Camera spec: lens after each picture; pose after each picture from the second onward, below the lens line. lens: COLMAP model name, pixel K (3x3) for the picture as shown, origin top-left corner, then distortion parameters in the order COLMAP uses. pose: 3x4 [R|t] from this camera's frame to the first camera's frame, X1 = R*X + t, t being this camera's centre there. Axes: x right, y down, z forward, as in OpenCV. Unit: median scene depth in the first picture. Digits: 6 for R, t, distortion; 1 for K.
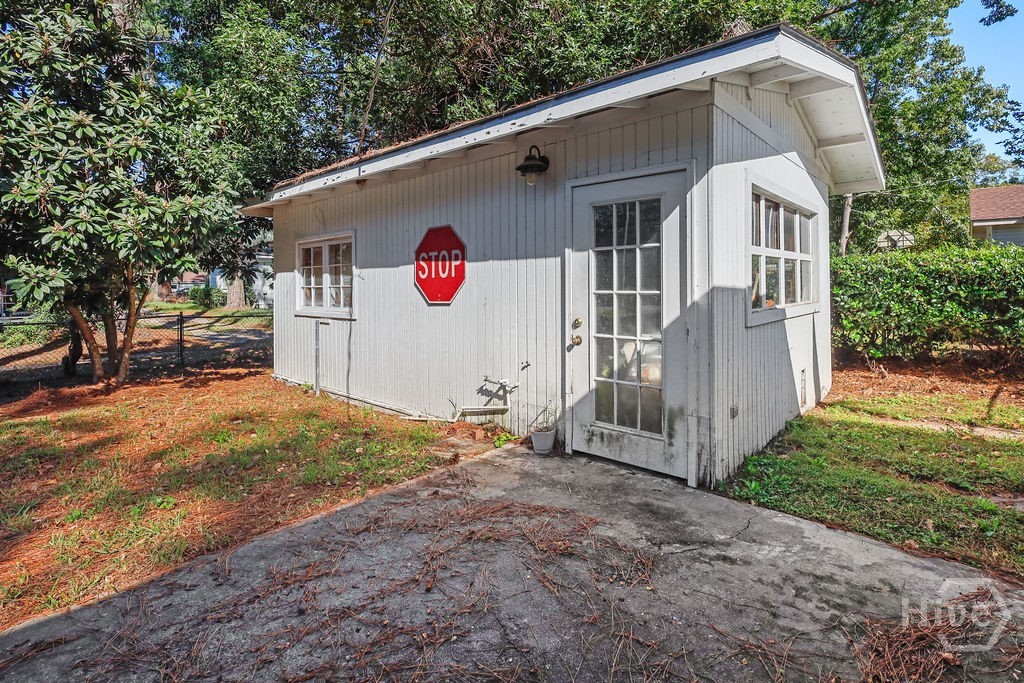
lens RADIAL K [[490.7, 0, 514.0], [0, 490.7, 297.8], [0, 0, 1]] dist [-0.001387, 0.000093]
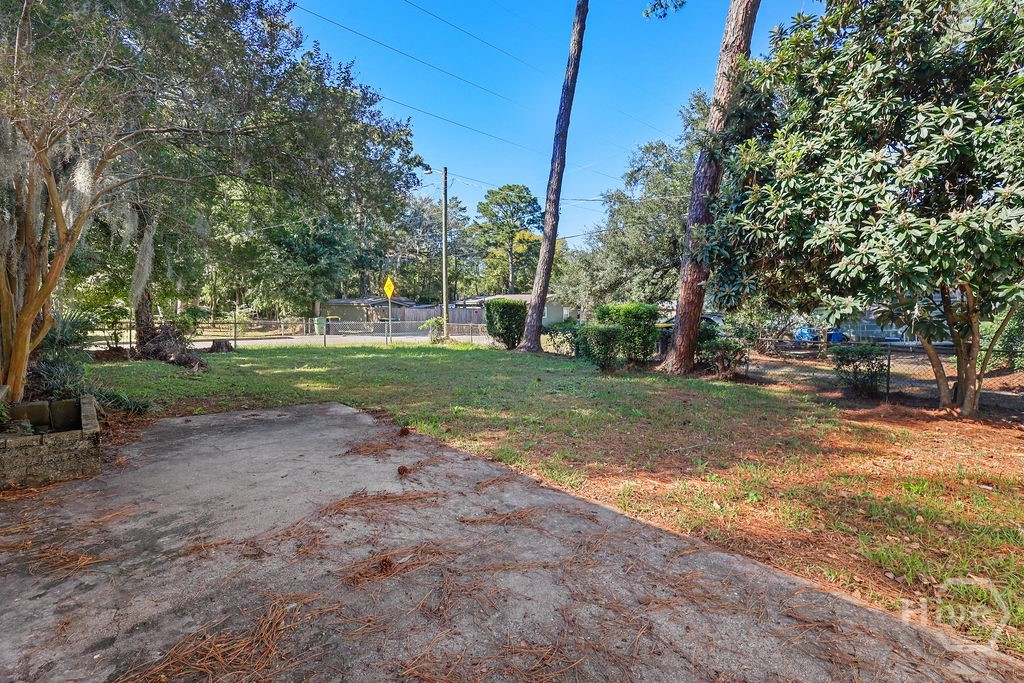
lens RADIAL K [[469.7, 0, 512.0], [0, 469.7, 341.5], [0, 0, 1]] dist [0.001532, 0.000233]
pose [[-0.078503, 0.077163, -0.993923, 0.252186], [-0.041065, 0.995903, 0.080560, -0.012427], [0.996068, 0.047140, -0.075013, 0.309899]]
